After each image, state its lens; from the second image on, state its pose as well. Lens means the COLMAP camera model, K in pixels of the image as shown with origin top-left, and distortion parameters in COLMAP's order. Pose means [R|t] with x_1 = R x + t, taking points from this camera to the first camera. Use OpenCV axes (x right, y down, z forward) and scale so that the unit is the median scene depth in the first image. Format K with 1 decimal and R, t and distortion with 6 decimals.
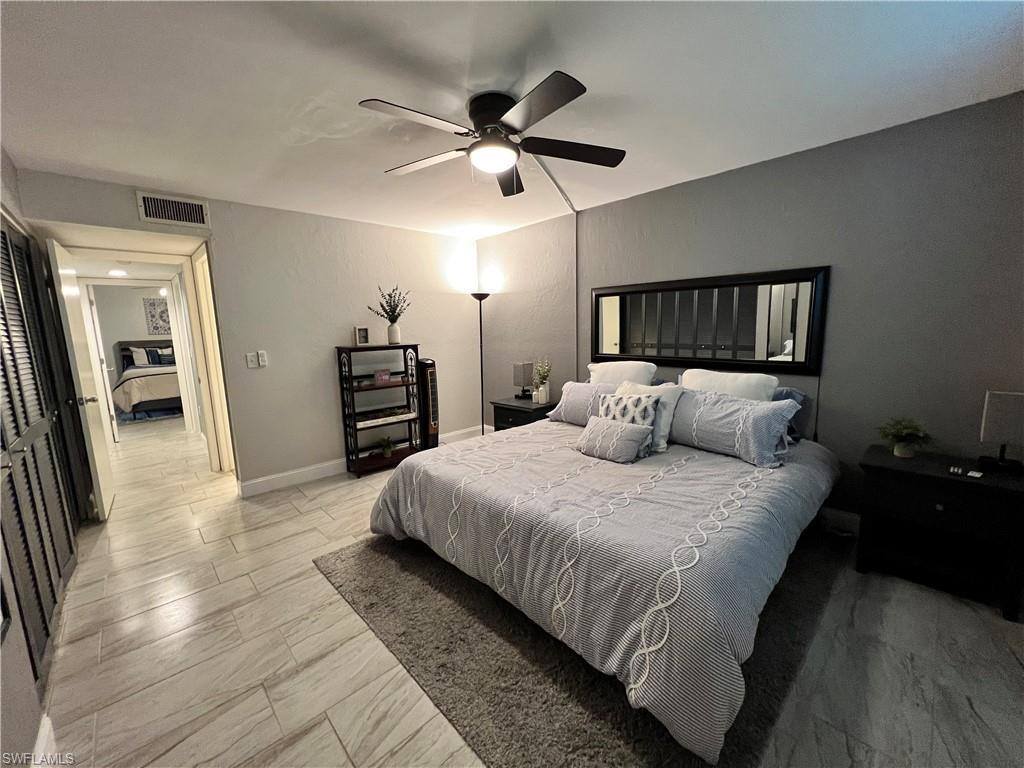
lens RADIAL K [[405.0, 0, 511.0], [0, 405.0, 385.1], [0, 0, 1]] dist [-0.000938, -0.000075]
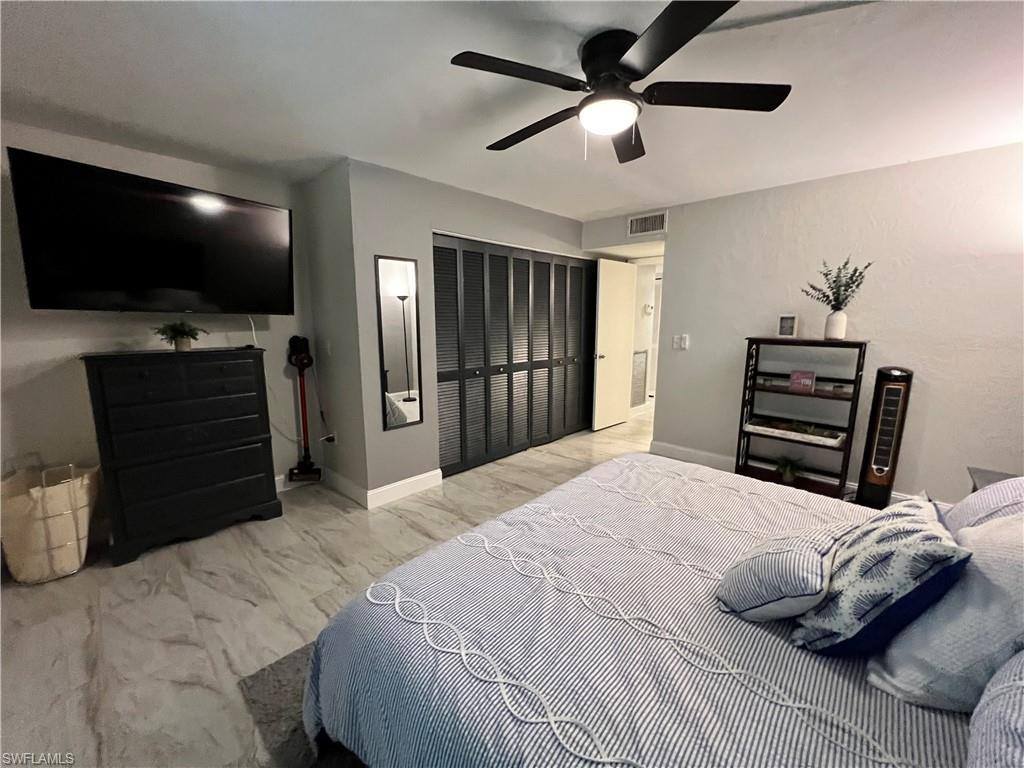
lens RADIAL K [[405.0, 0, 511.6], [0, 405.0, 385.0], [0, 0, 1]] dist [-0.000938, -0.000075]
pose [[0.063508, 0.192380, -0.979263, 0.433016], [-0.147587, 0.972265, 0.181433, -0.074364], [0.987008, 0.133004, 0.090140, 0.406667]]
